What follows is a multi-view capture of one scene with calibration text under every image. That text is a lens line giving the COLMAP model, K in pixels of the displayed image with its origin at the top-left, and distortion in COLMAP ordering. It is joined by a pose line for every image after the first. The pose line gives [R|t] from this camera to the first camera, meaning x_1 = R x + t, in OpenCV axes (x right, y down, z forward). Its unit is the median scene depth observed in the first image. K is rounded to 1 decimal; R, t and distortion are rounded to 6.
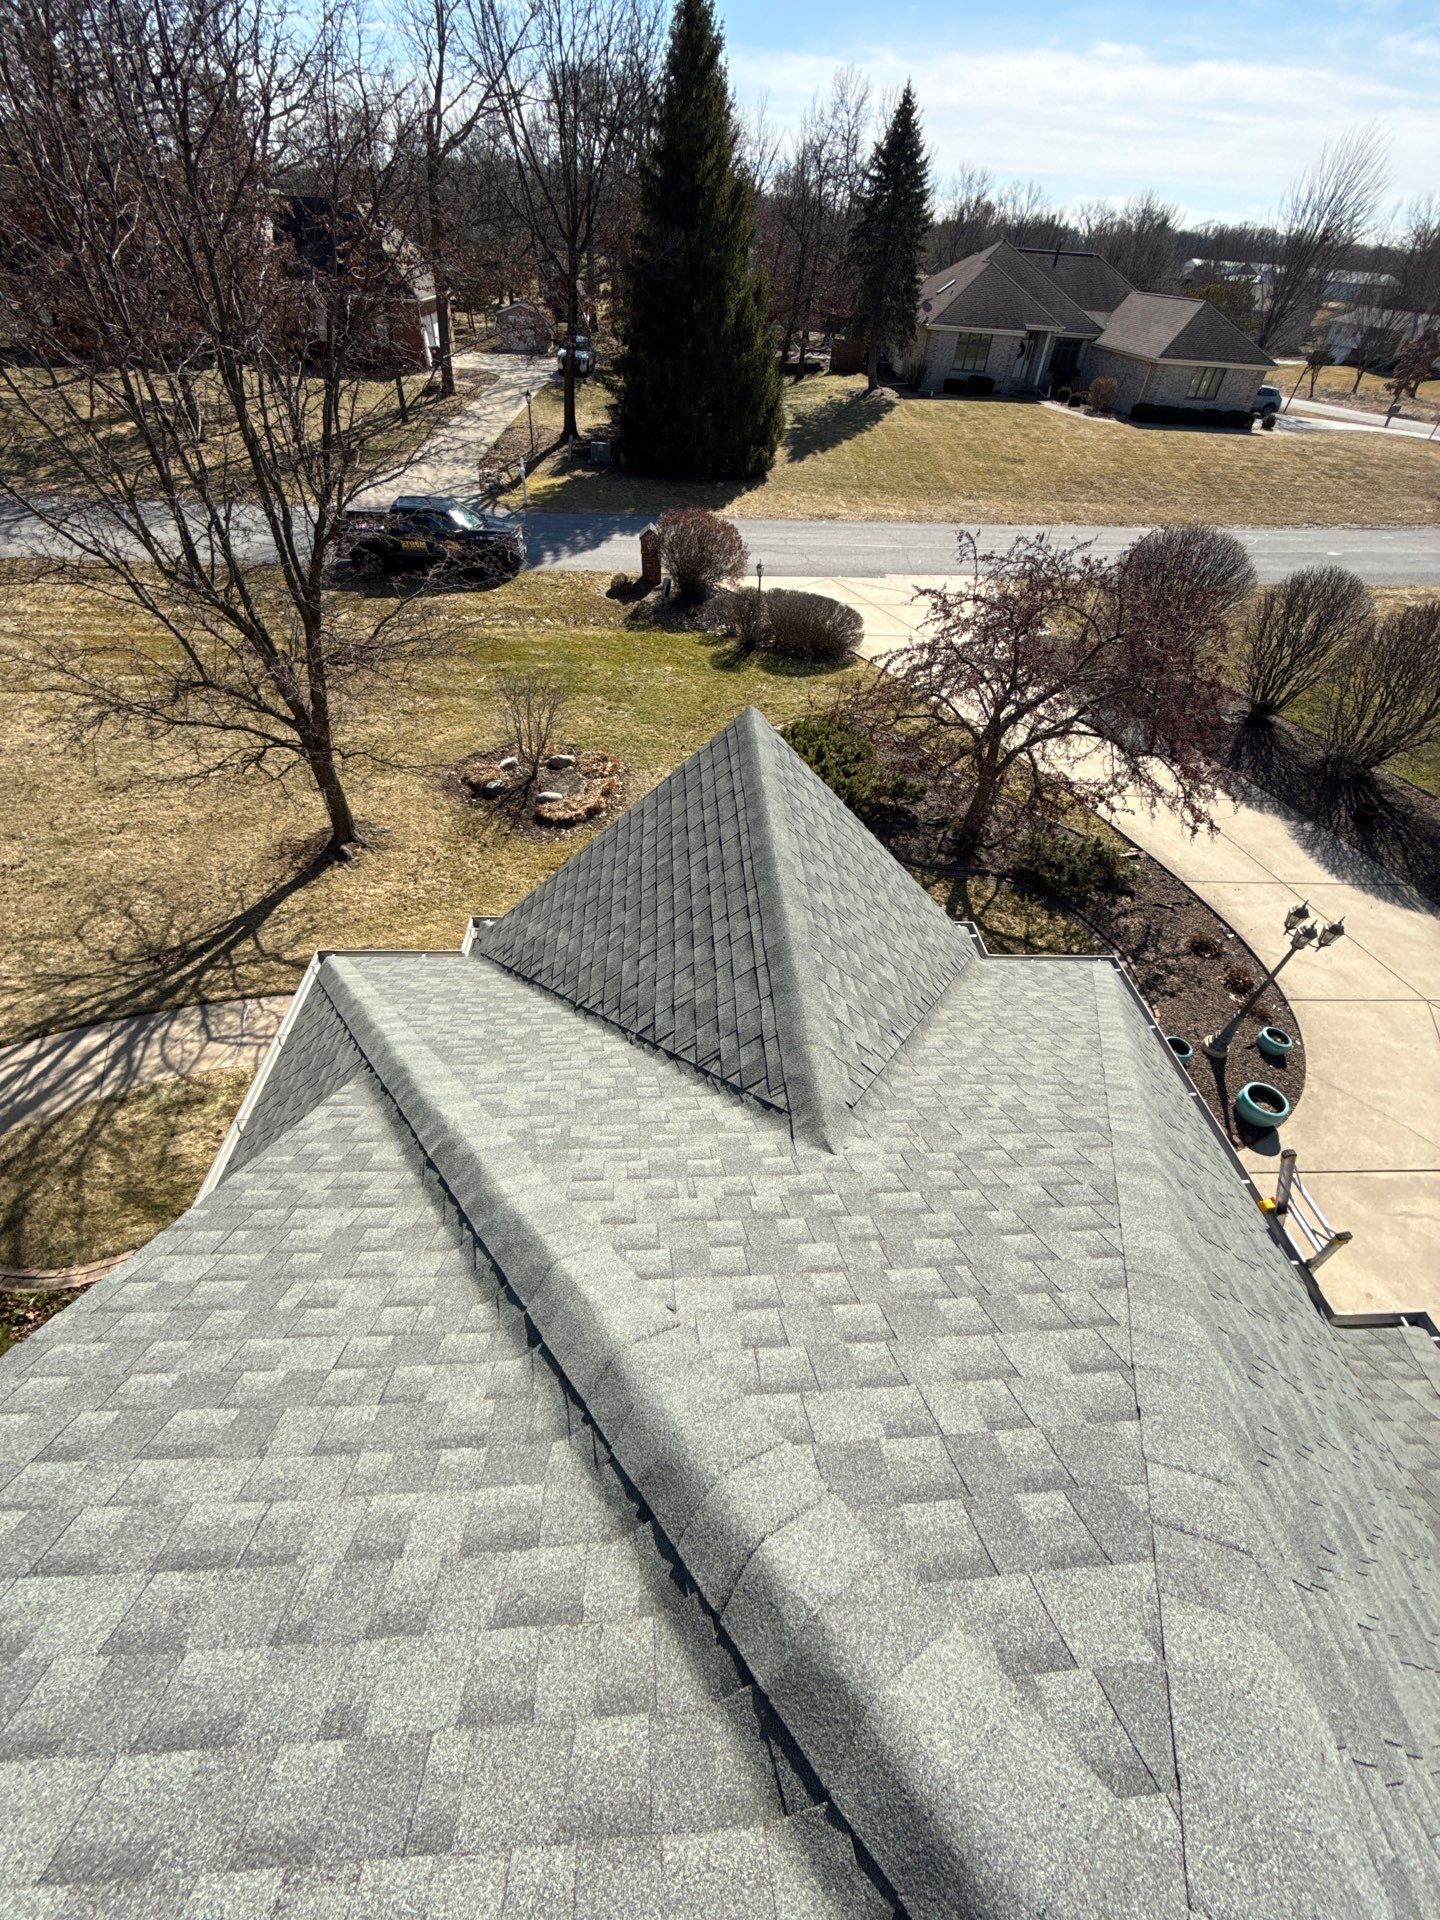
lens RADIAL K [[760.3, 0, 722.4], [0, 760.3, 961.5], [0, 0, 1]] dist [-0.000086, -0.000173]
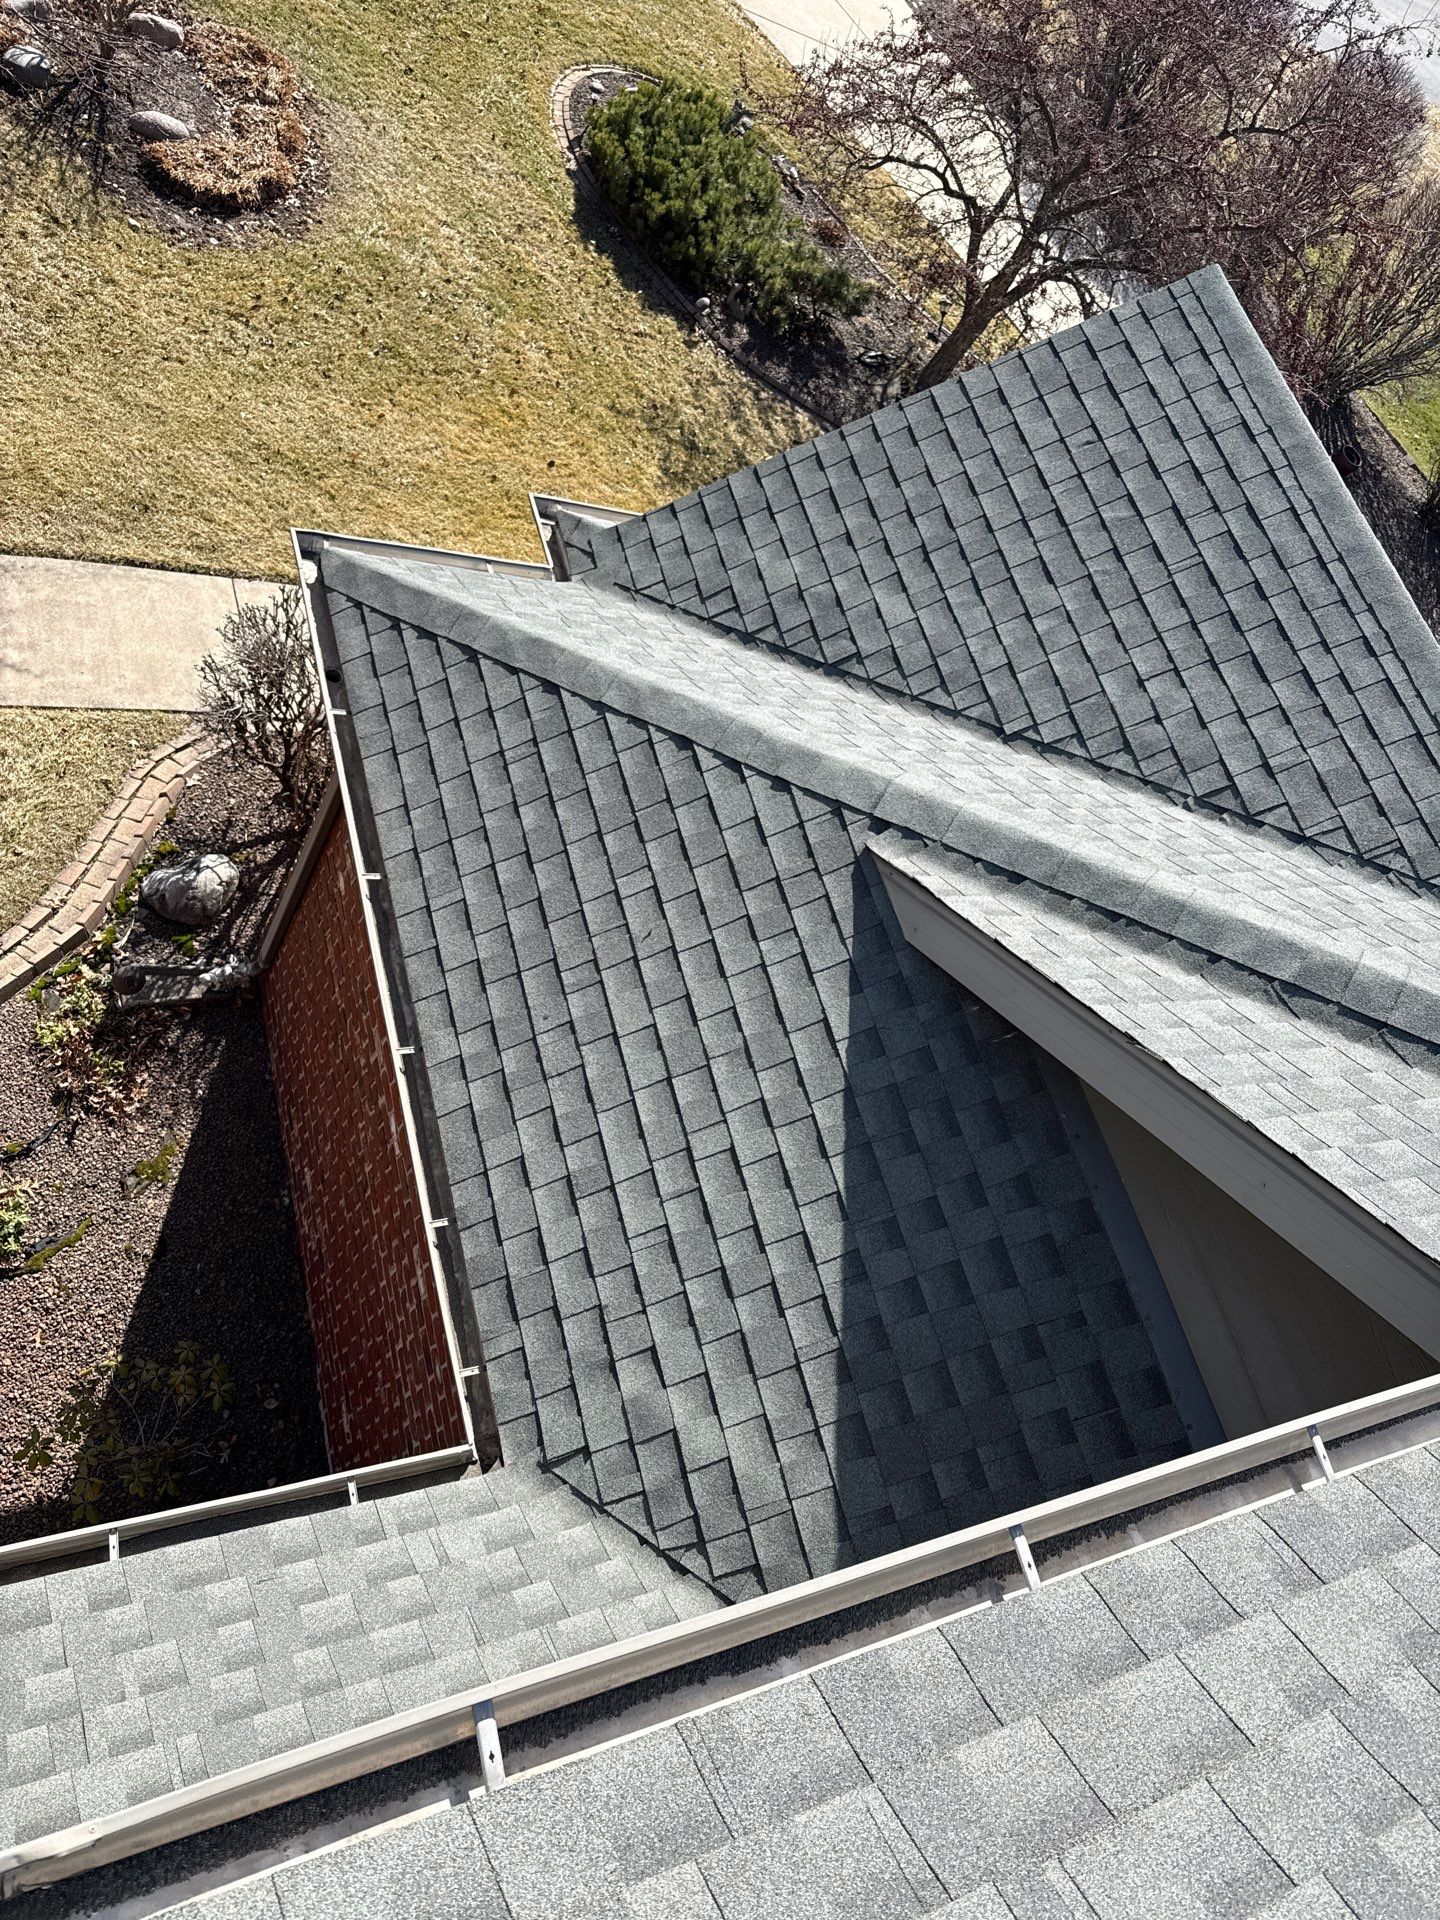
lens RADIAL K [[1364.6, 0, 720.0], [0, 1364.6, 960.0], [0, 0, 1]] dist [0.009009, -0.002936]
pose [[0.879575, -0.007111, 0.475708, -0.510644], [-0.140442, 0.951450, 0.273896, -0.022577], [-0.454560, -0.307722, 0.835872, 0.031518]]
